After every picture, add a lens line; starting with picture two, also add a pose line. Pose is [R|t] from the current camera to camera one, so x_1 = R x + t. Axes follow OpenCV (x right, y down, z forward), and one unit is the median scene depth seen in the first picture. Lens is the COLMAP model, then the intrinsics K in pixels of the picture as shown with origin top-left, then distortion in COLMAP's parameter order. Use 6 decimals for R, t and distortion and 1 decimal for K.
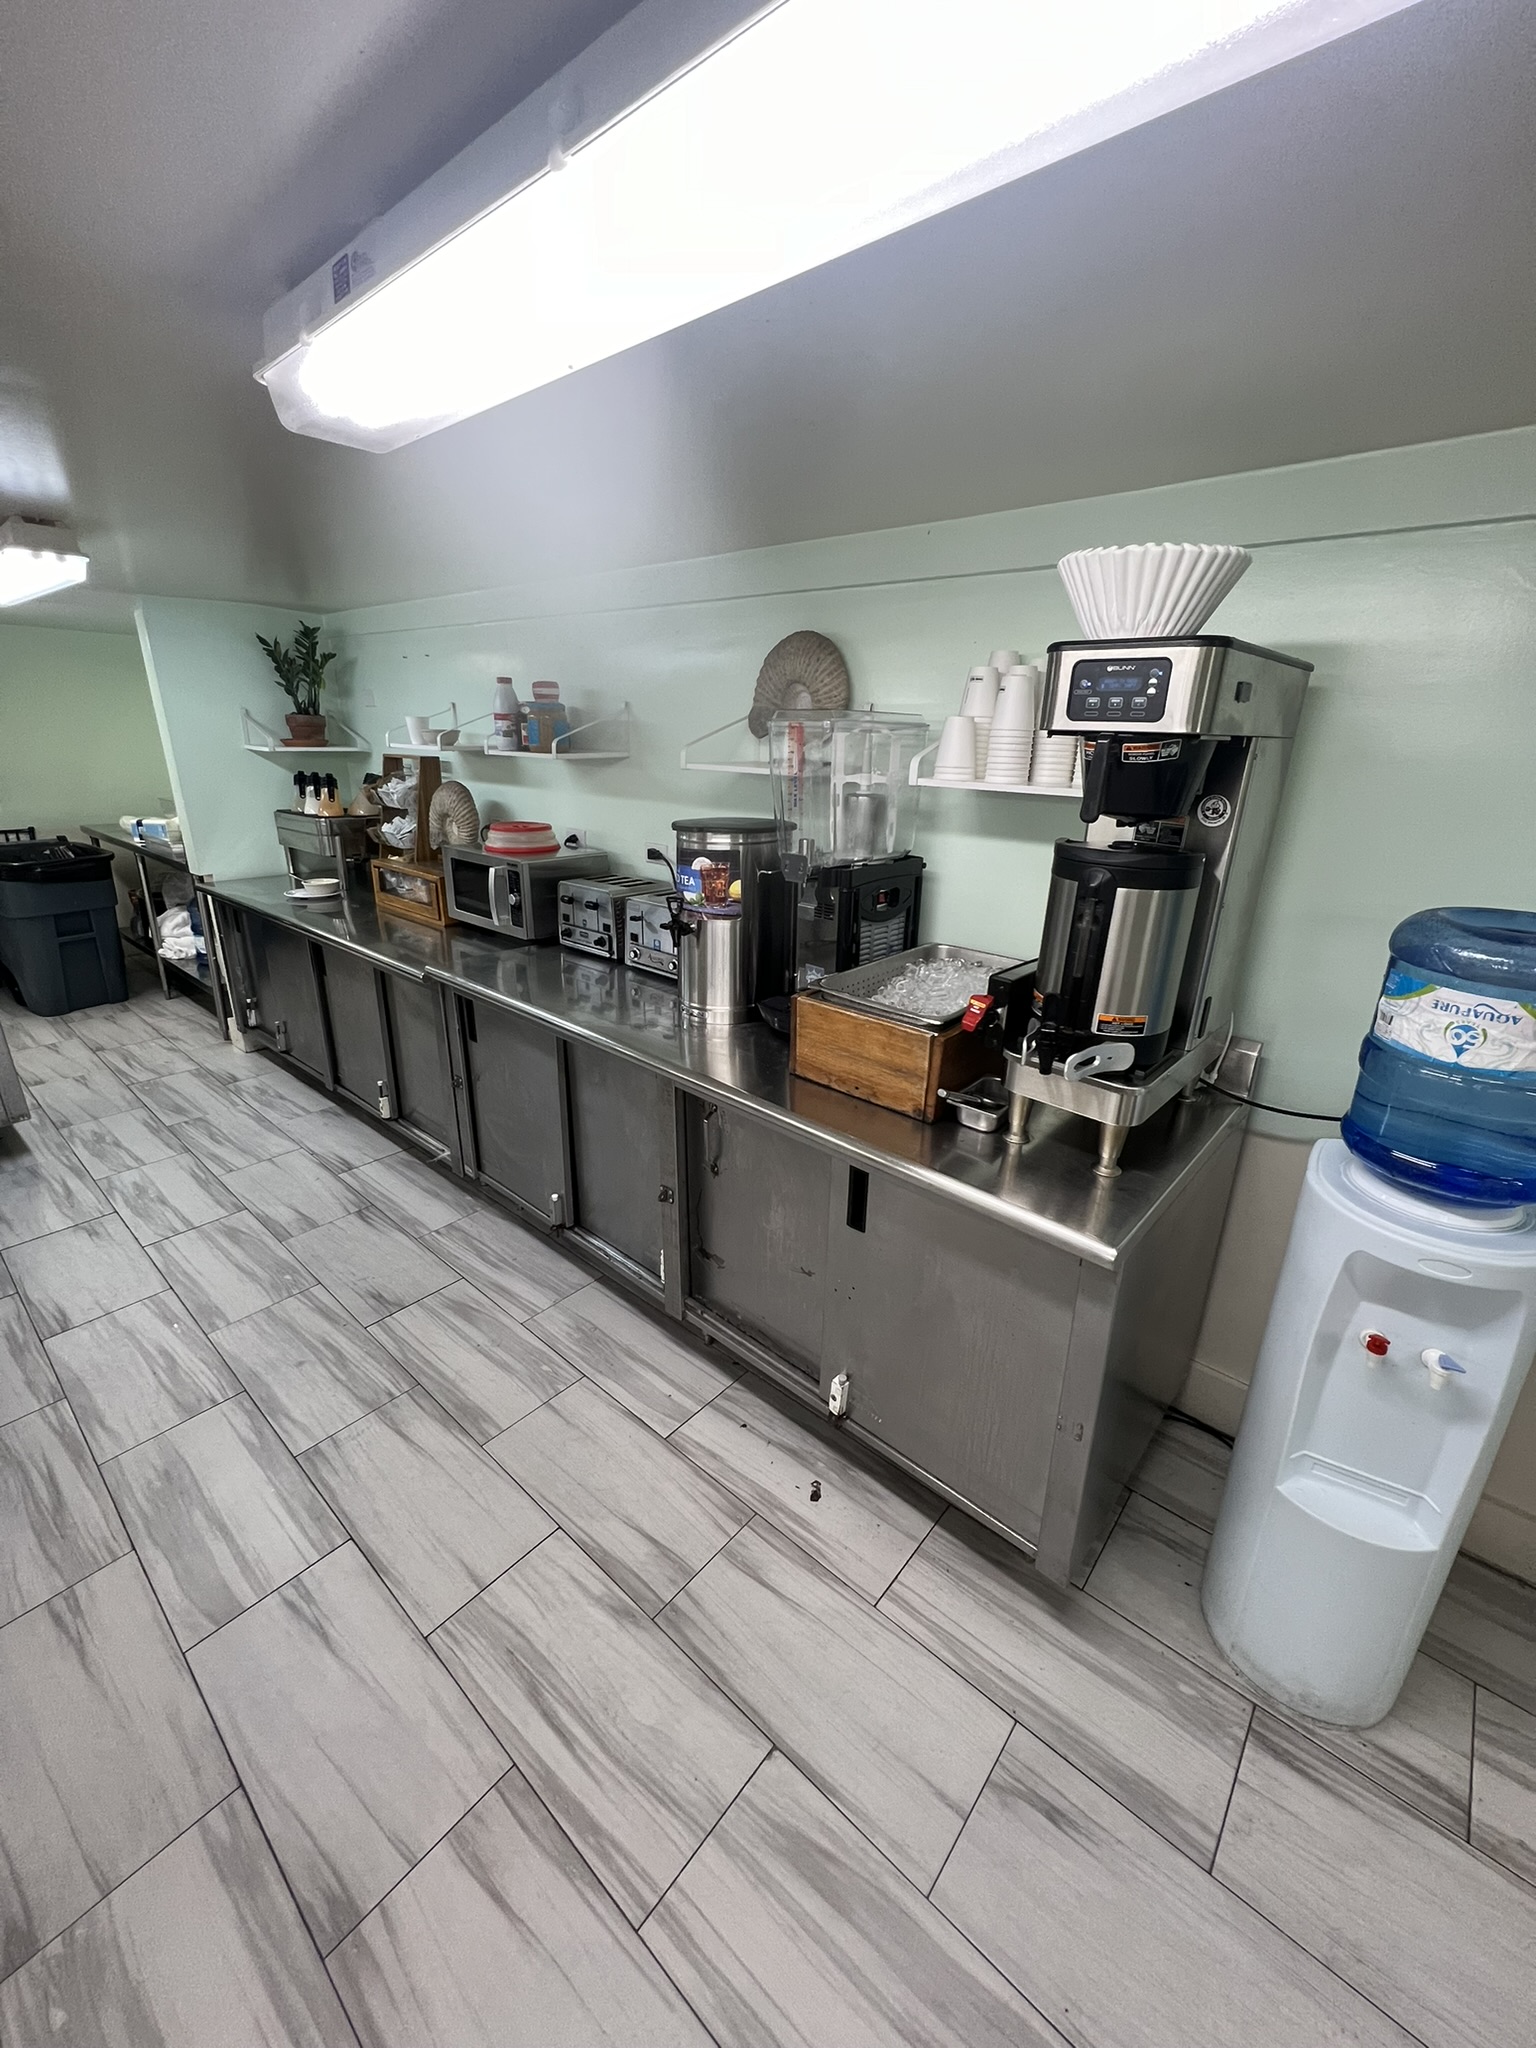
lens RADIAL K [[825.8, 0, 765.5], [0, 825.8, 1025.3], [0, 0, 1]] dist [0.003577, 0.000220]
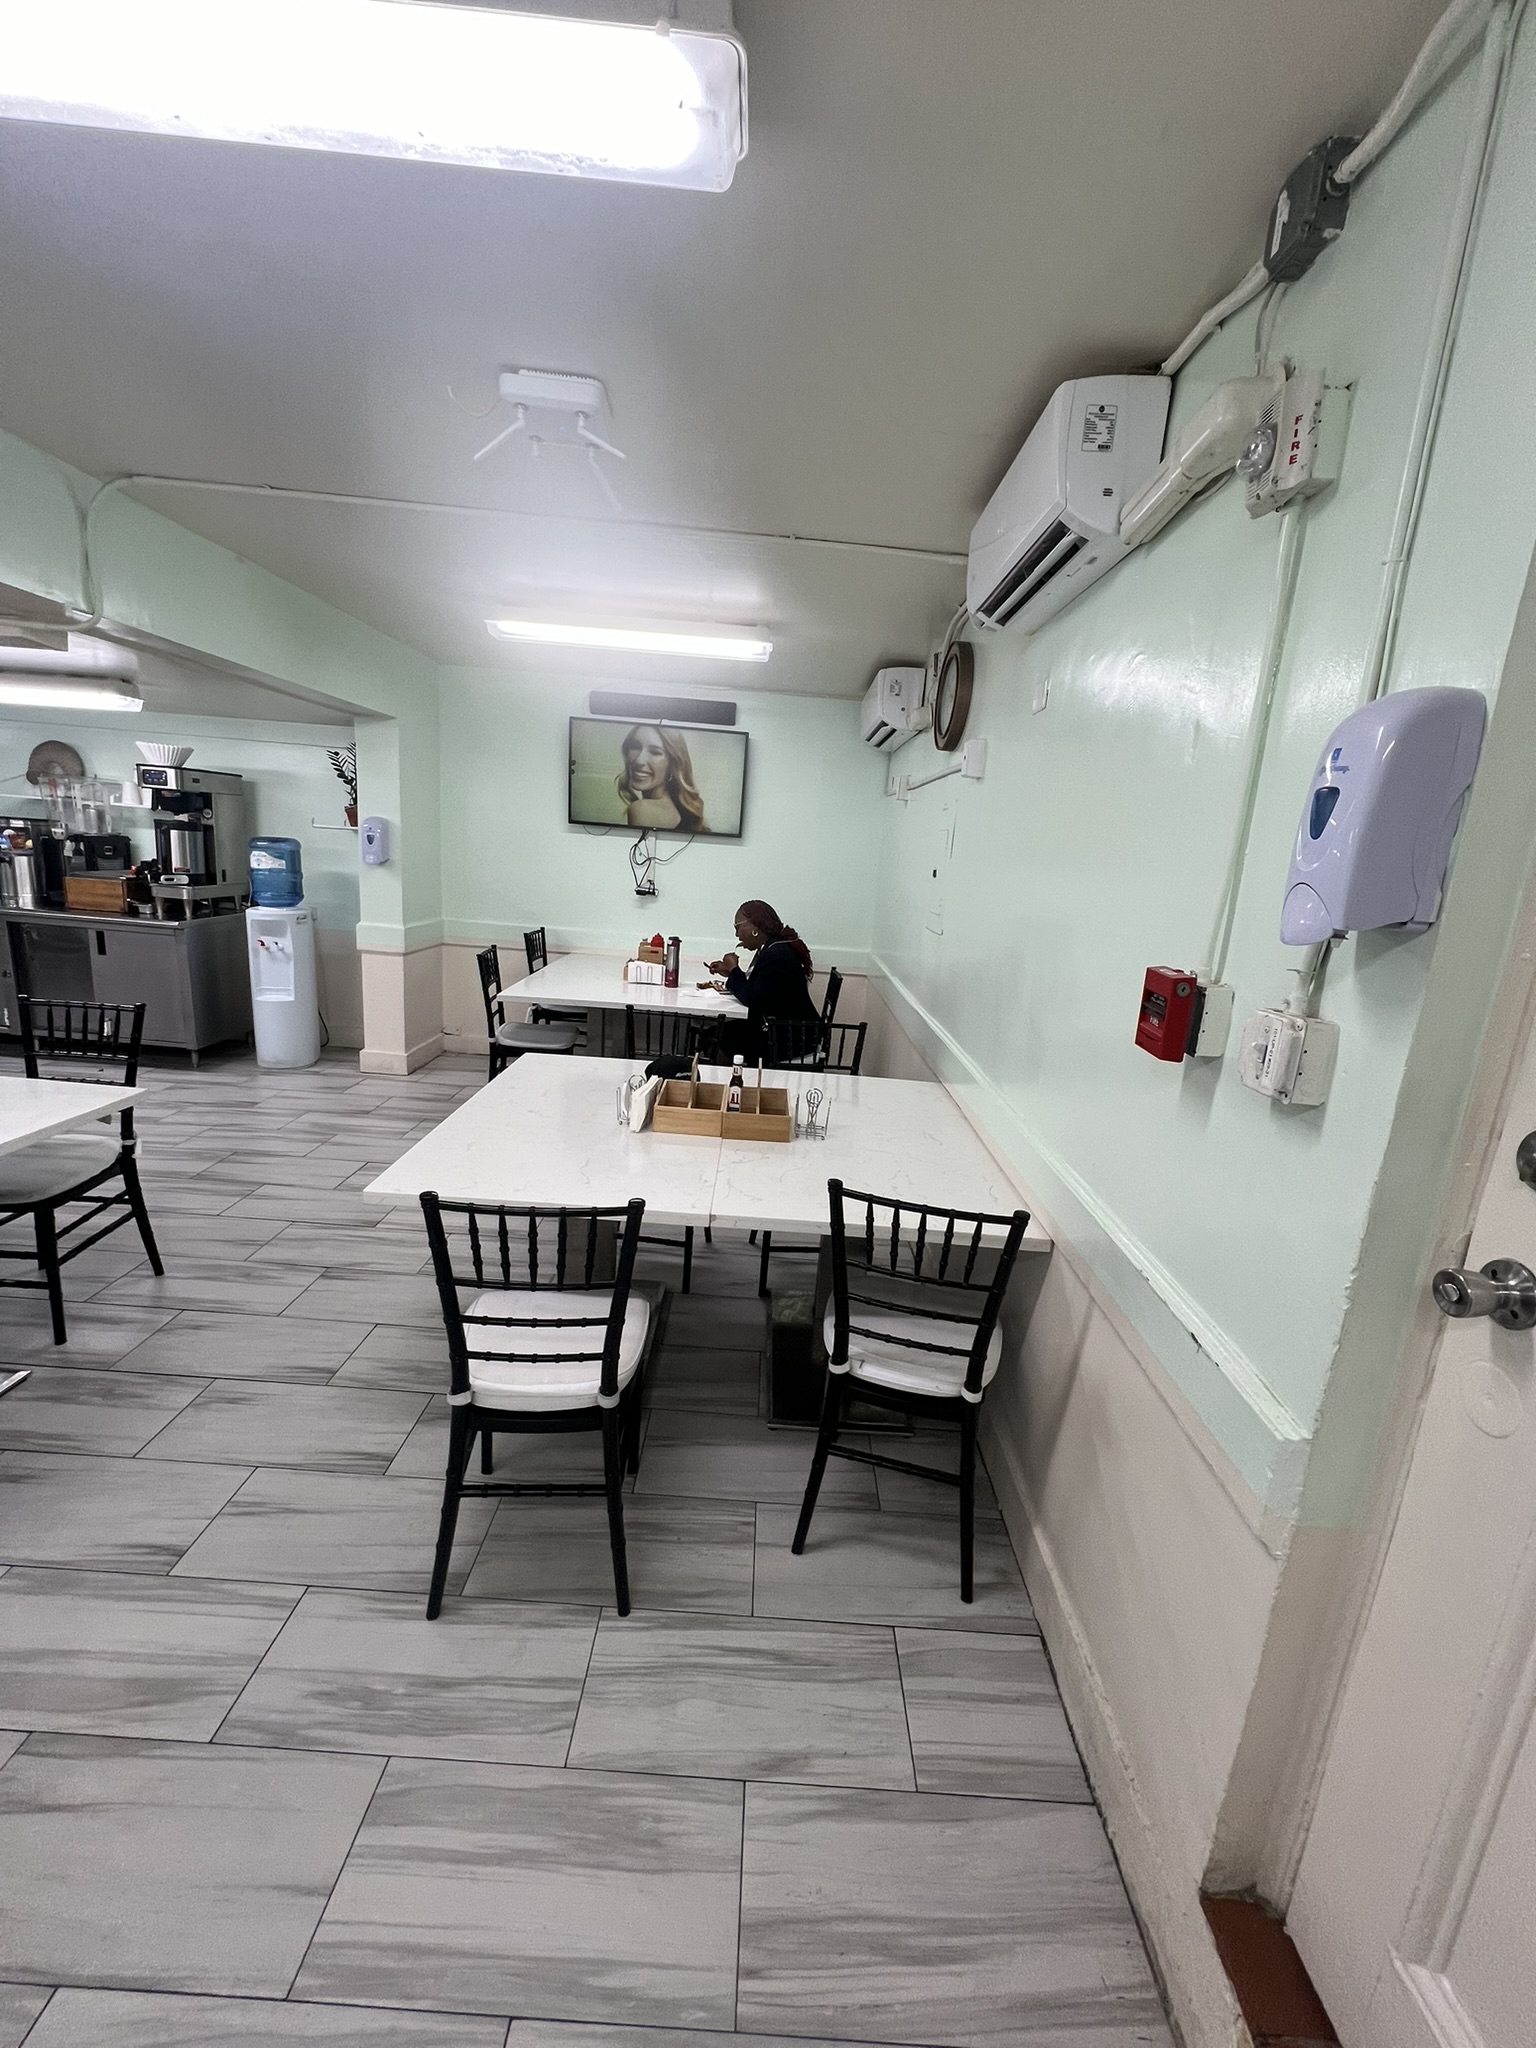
lens RADIAL K [[825.8, 0, 775.6], [0, 825.8, 1020.8], [0, 0, 1]] dist [0.003577, 0.000220]
pose [[0.758812, -0.098362, 0.643840, 0.010130], [0.162827, 0.985790, -0.041300, 0.818897], [-0.630628, 0.136173, 0.764045, -2.204524]]
